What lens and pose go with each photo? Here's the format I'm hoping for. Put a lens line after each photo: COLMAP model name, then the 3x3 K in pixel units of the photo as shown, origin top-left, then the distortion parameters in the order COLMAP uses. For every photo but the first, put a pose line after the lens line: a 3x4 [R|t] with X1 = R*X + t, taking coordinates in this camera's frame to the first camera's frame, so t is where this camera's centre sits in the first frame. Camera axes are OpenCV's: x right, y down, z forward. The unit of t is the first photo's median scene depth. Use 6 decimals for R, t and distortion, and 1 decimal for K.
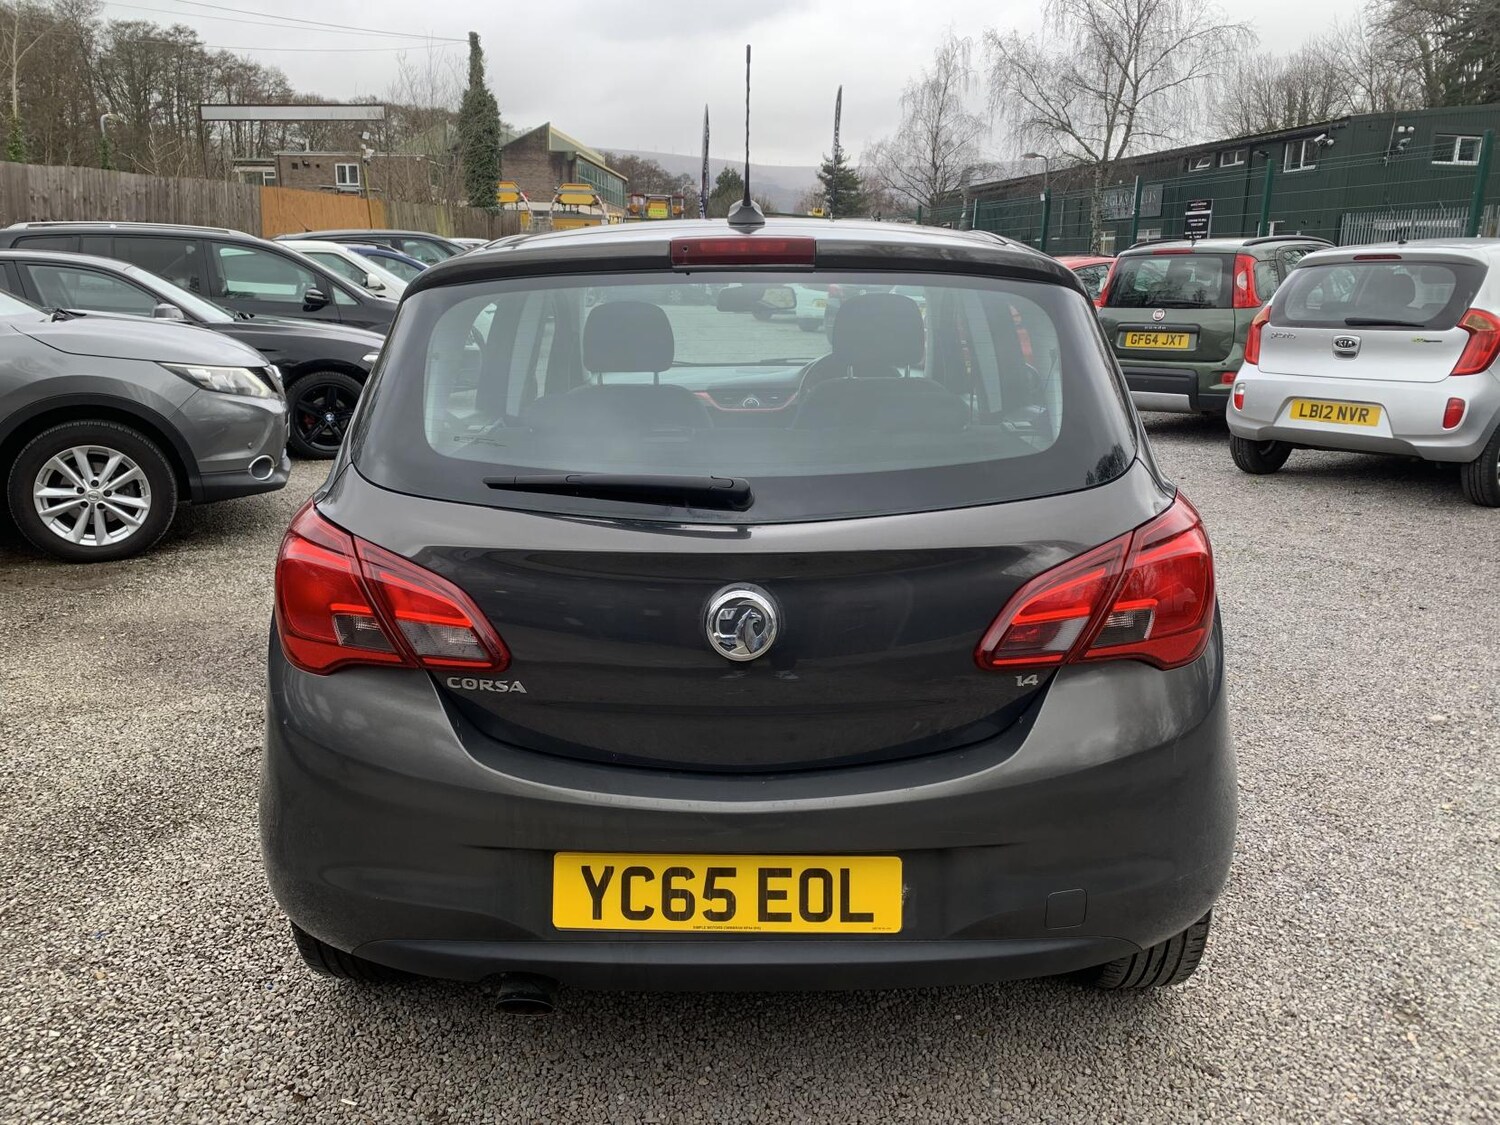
lens RADIAL K [[1119.4, 0, 741.6], [0, 1119.4, 563.6], [0, 0, 1]] dist [0.003300, -0.000945]
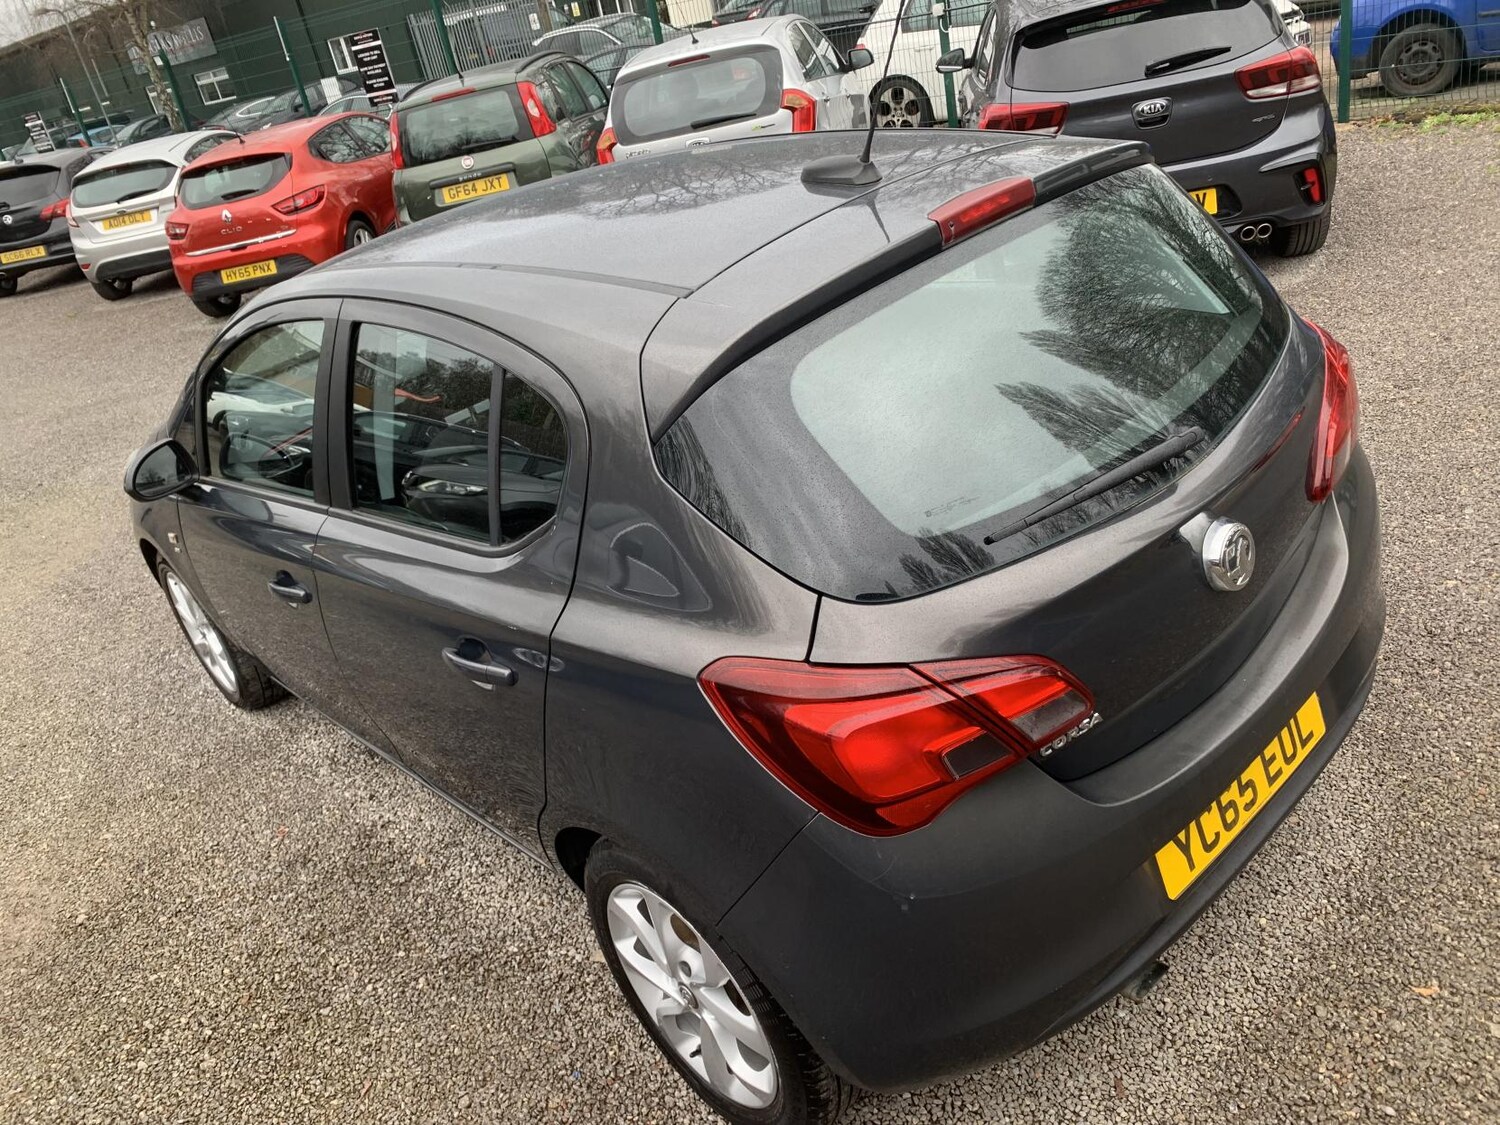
lens RADIAL K [[1140.4, 0, 755.5], [0, 1140.4, 575.7], [0, 0, 1]] dist [0.002163, -0.008930]
pose [[0.718914, -0.446689, 0.532571, -0.180138], [0.370874, 0.894507, 0.249619, -0.072991], [-0.587891, 0.018062, 0.808739, 0.074547]]
